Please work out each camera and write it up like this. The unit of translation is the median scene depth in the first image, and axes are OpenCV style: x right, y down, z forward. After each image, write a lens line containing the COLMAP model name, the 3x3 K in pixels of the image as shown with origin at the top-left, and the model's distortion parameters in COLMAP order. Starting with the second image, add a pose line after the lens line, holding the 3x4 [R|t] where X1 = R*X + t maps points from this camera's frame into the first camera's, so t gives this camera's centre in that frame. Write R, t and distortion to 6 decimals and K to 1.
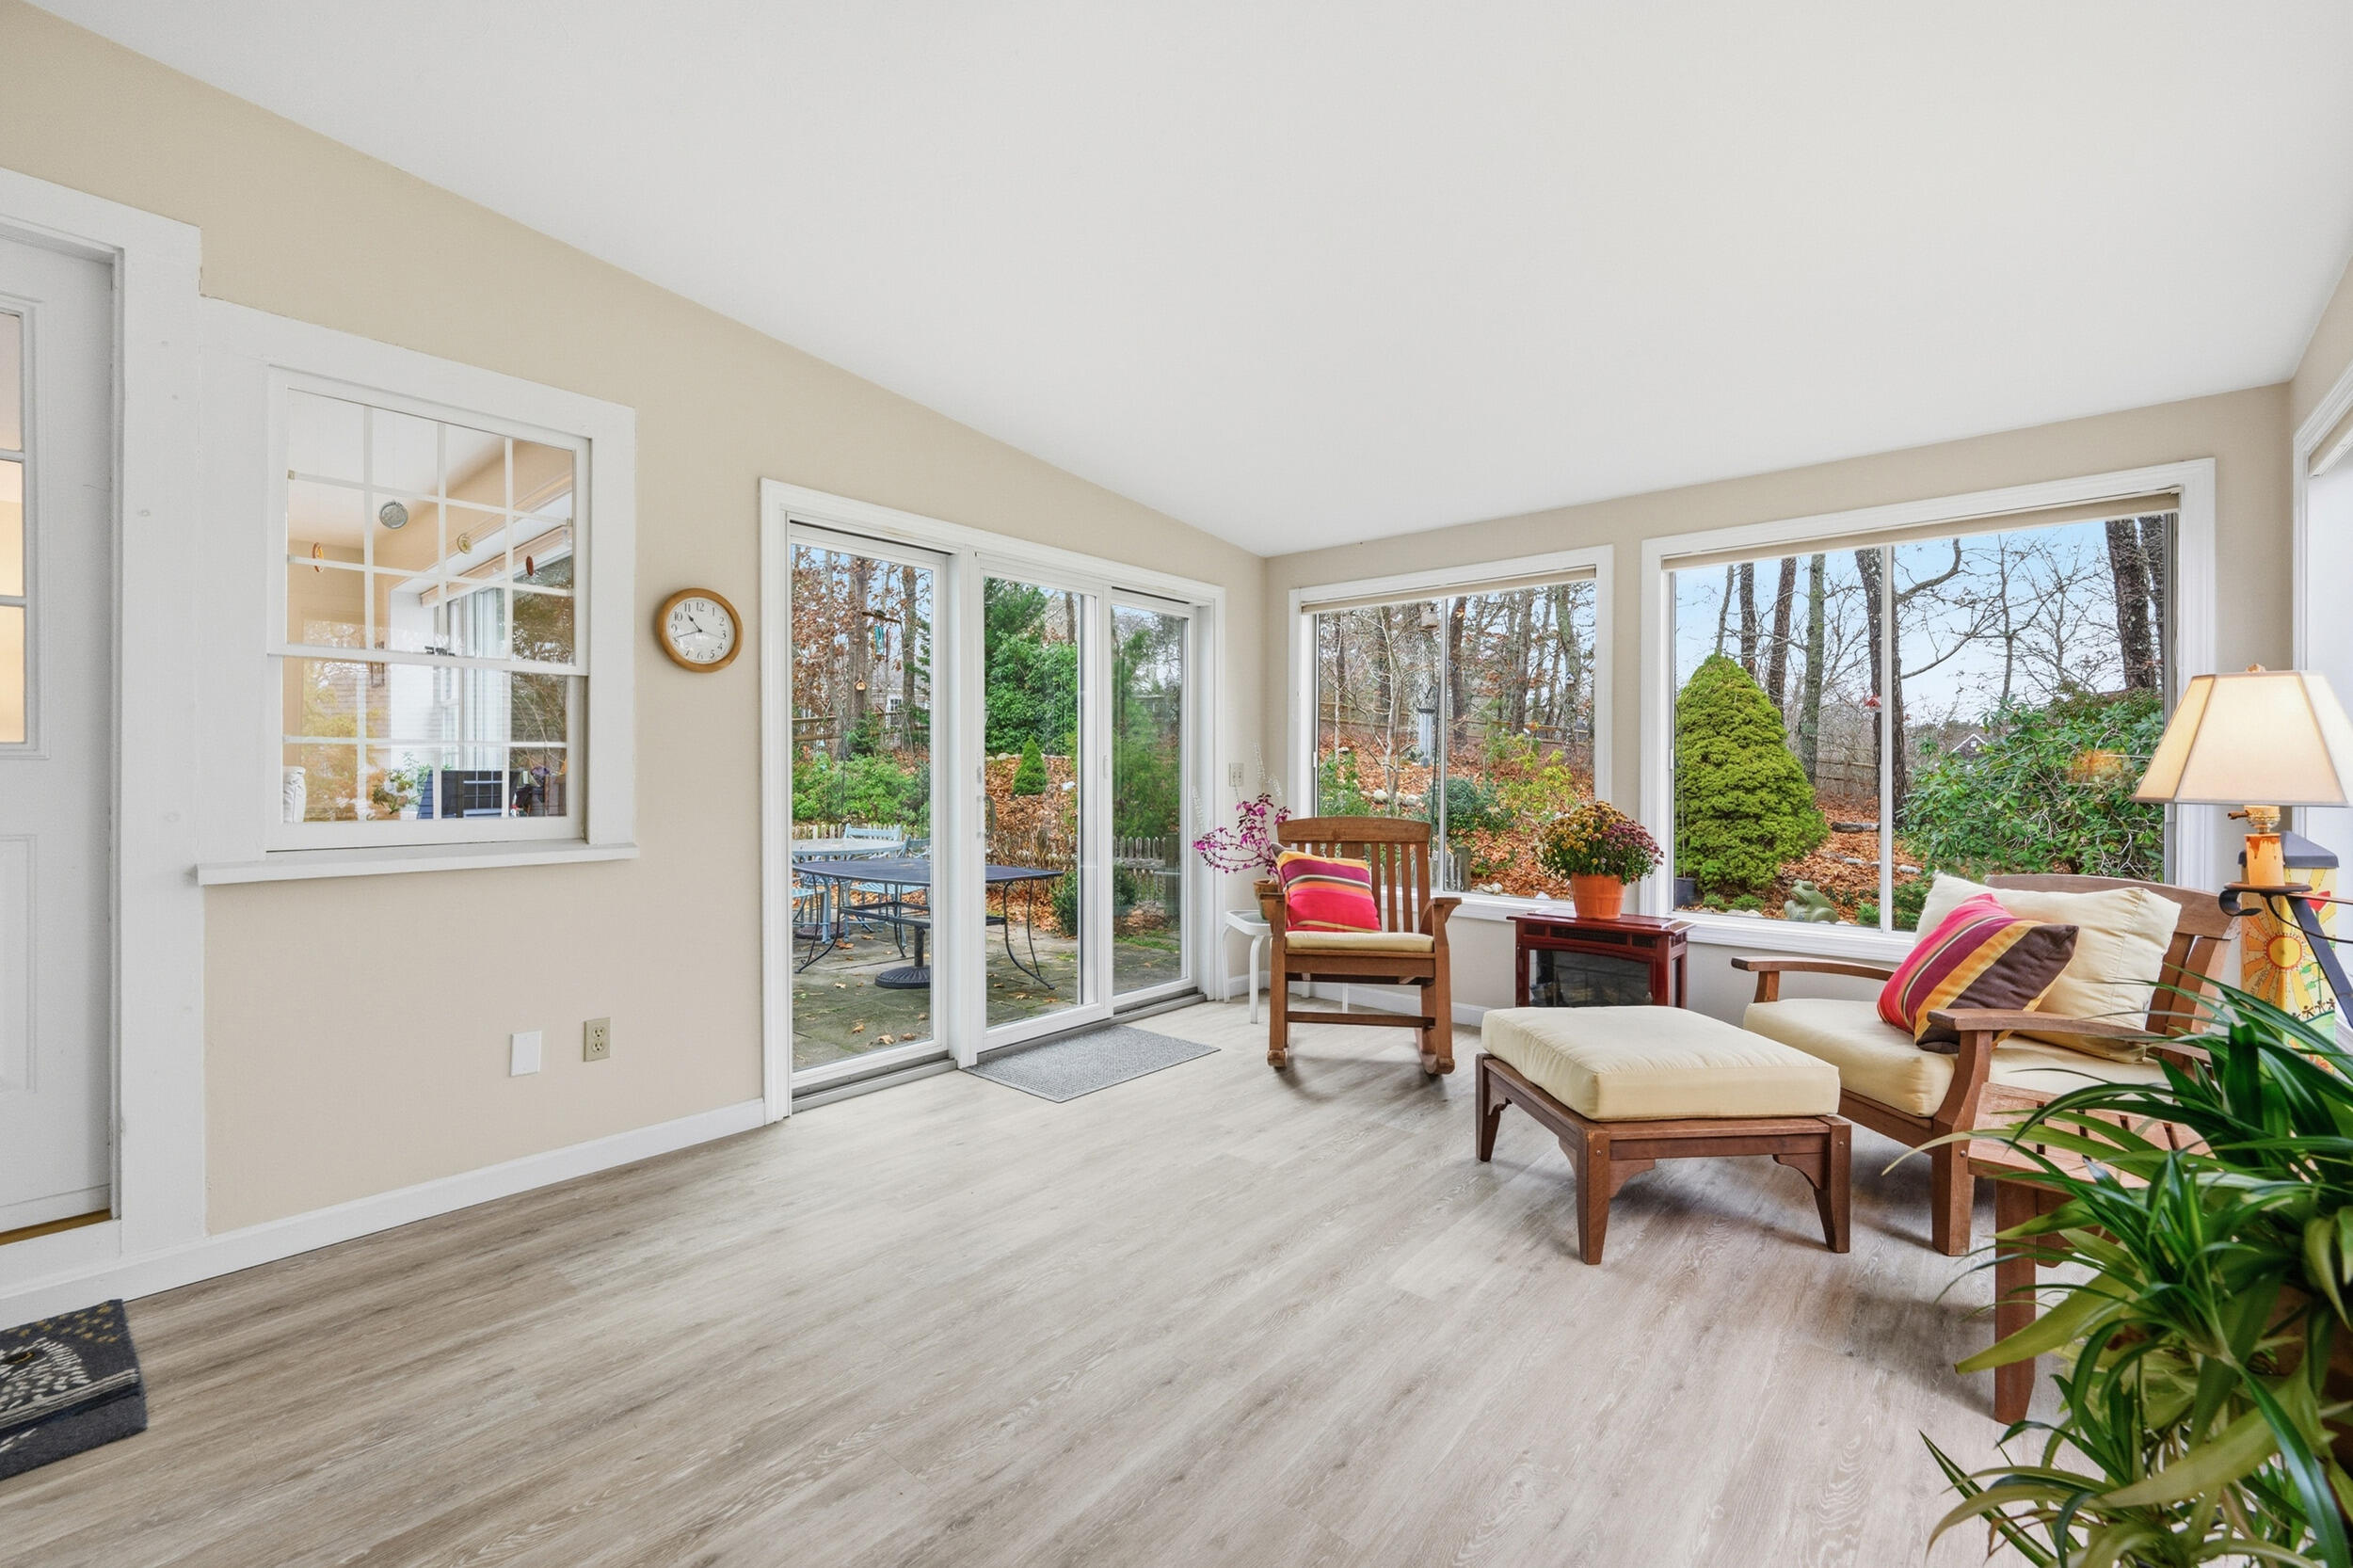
lens RADIAL K [[984.1, 0, 1167.0], [0, 984.1, 780.3], [0, 0, 1]] dist [0.001933, -0.000252]
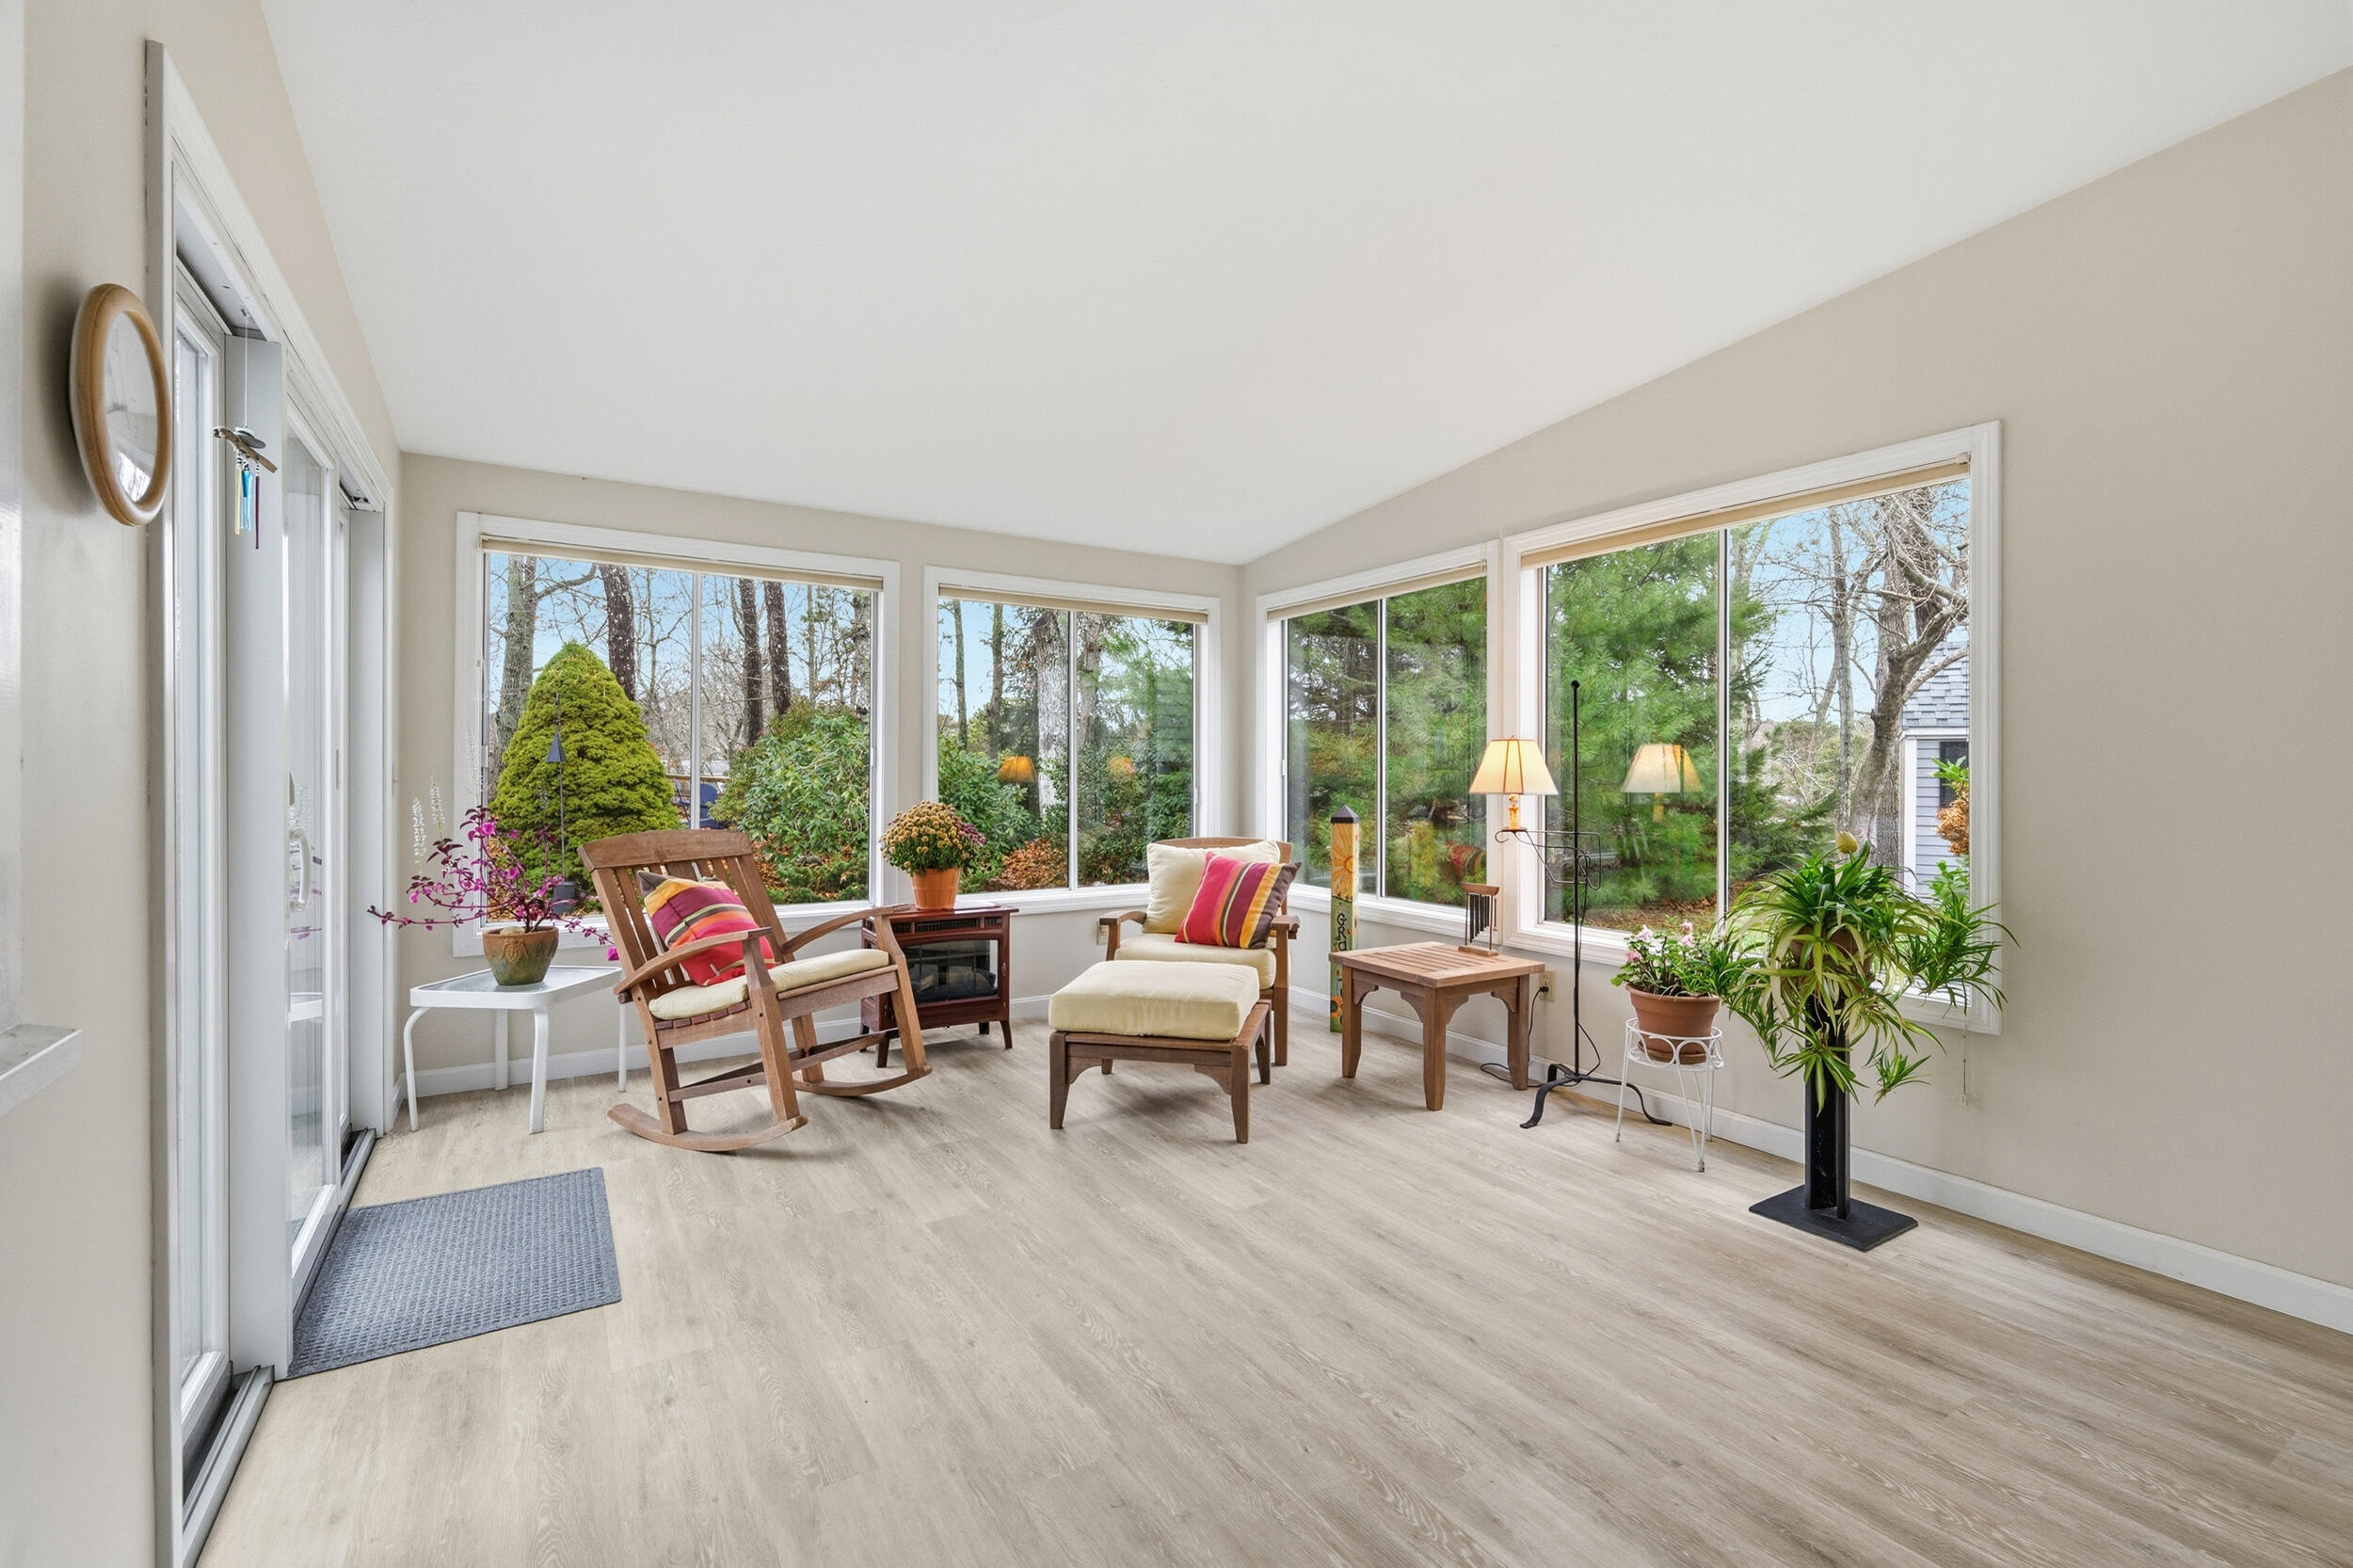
lens RADIAL K [[1041.0, 0, 1174.6], [0, 1041.0, 773.1], [0, 0, 1]] dist [0.001584, -0.000162]
pose [[0.280446, -0.004671, 0.959858, -0.706203], [0.001835, 0.999989, 0.004330, -0.018287], [-0.959868, 0.000547, 0.280452, 0.501038]]
